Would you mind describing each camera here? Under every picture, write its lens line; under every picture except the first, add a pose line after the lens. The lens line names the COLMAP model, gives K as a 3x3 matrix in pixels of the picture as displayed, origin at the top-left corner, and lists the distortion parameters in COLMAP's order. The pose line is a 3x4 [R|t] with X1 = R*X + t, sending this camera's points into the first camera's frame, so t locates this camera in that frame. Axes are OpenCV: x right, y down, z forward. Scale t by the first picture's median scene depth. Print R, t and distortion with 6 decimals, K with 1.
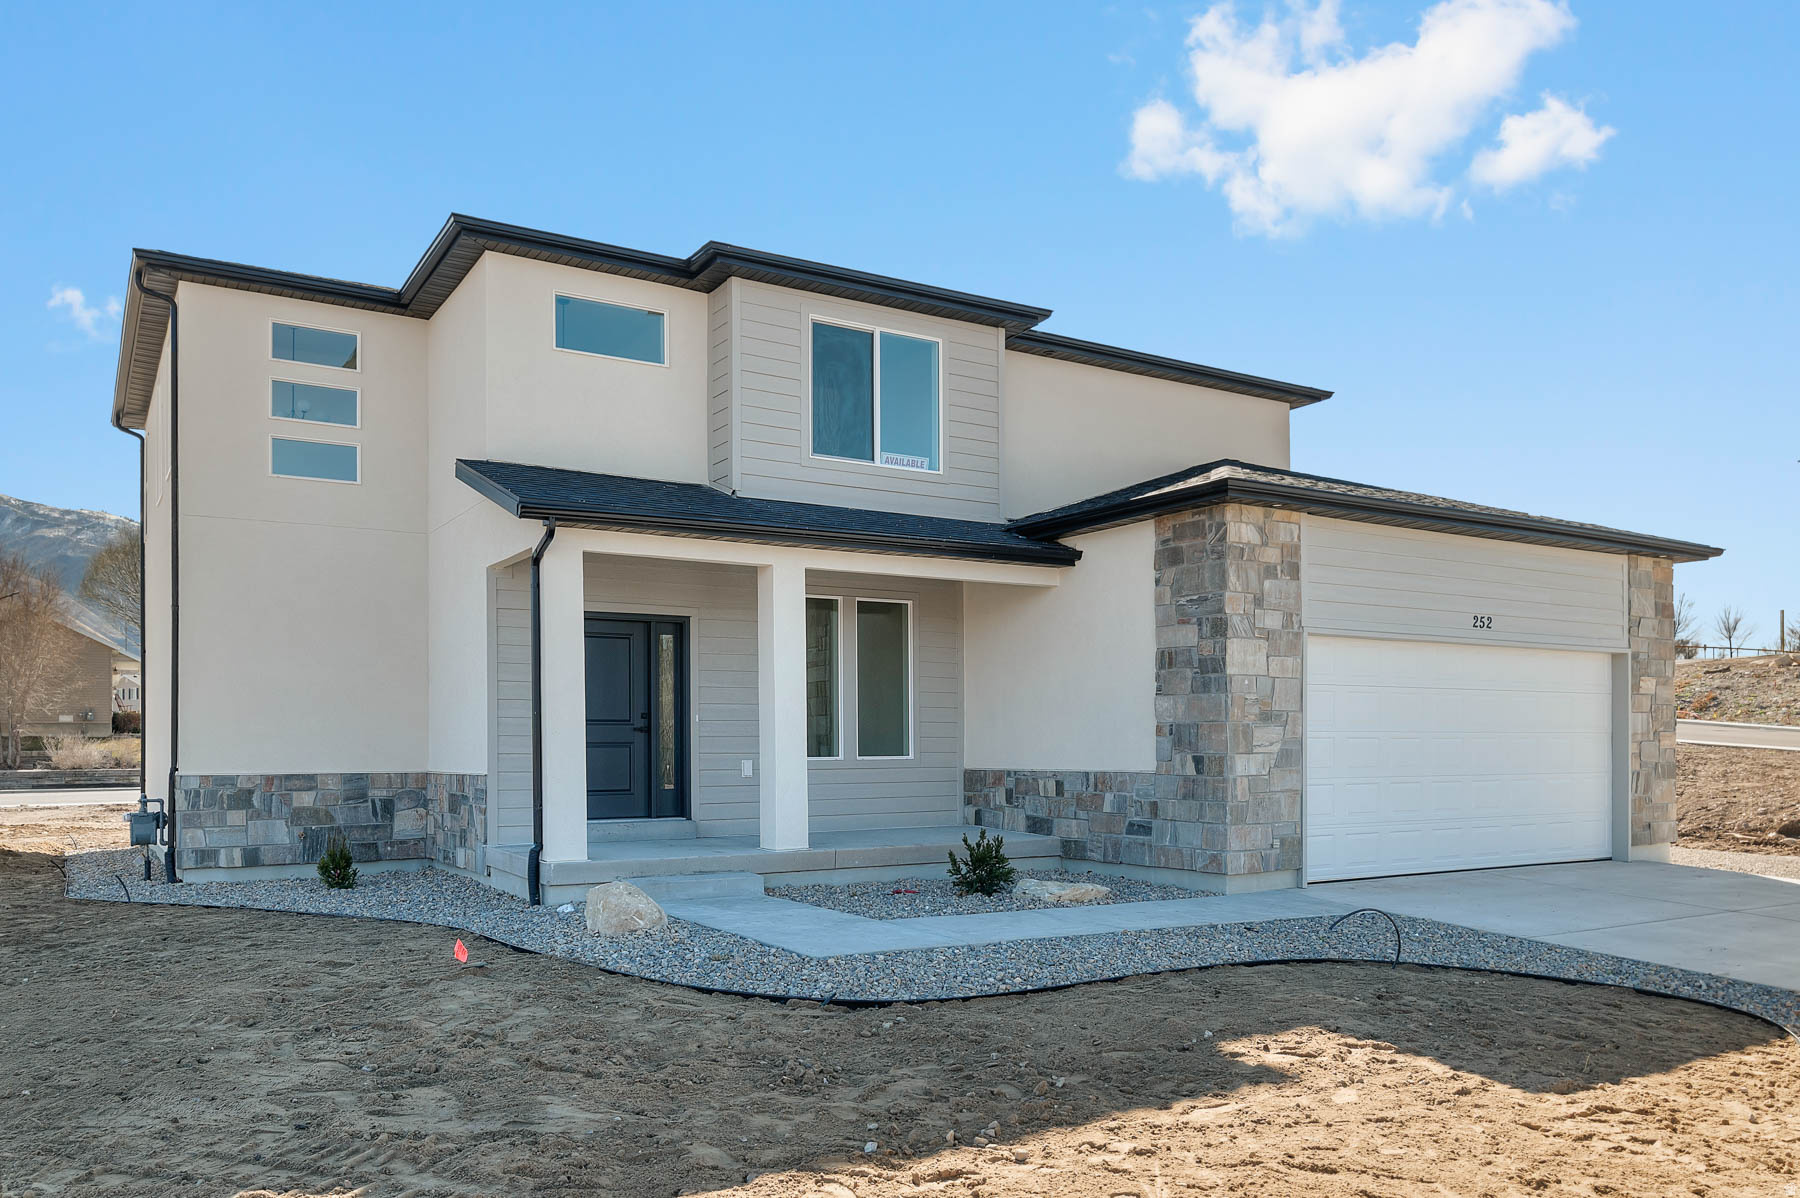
lens RADIAL K [[1350.4, 0, 913.9], [0, 1350.4, 683.5], [0, 0, 1]] dist [0.005356, 0.000864]
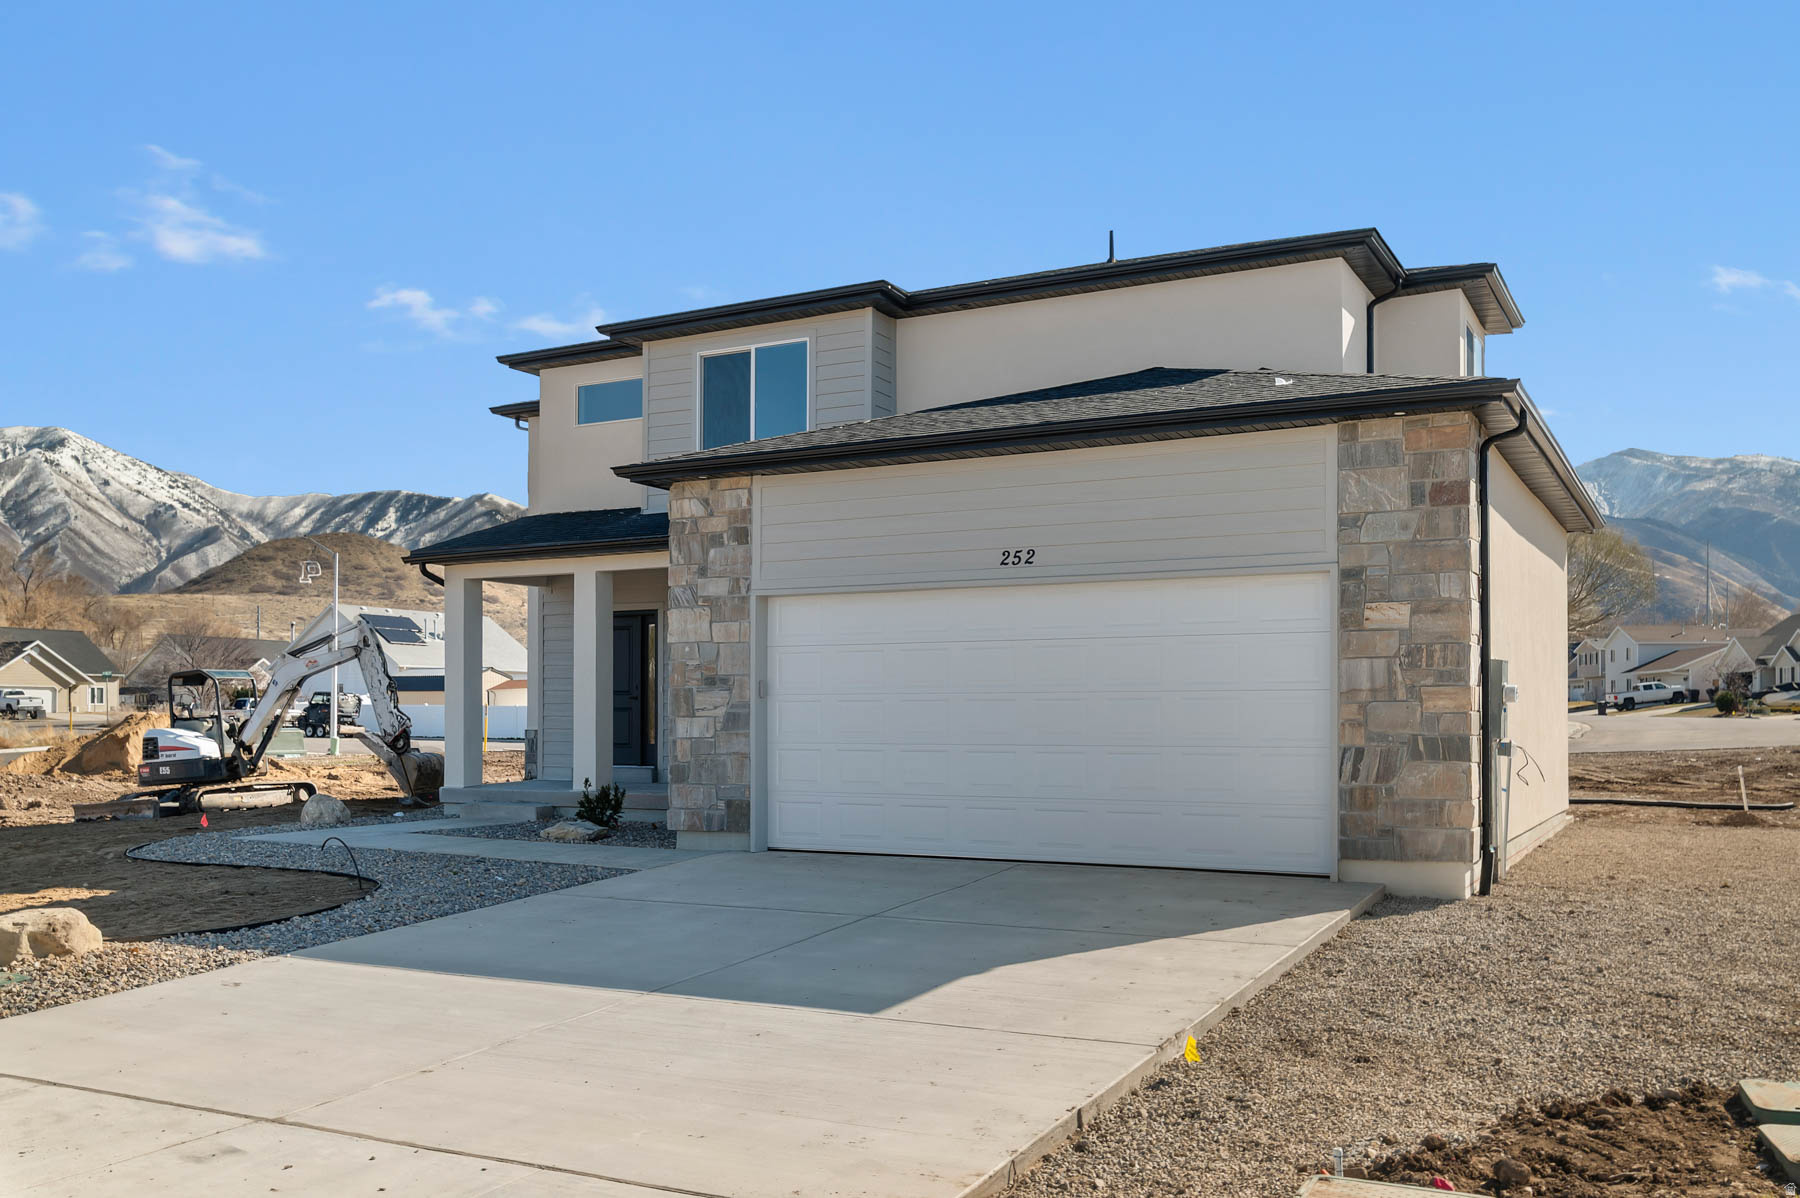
lens RADIAL K [[1517.8, 0, 900.6], [0, 1517.8, 603.1], [0, 0, 1]] dist [0.002610, 0.000949]
pose [[0.496586, -0.062541, -0.865732, 1.327476], [0.039906, 0.997991, -0.049206, 0.027447], [0.867070, -0.010113, 0.498084, 0.541656]]
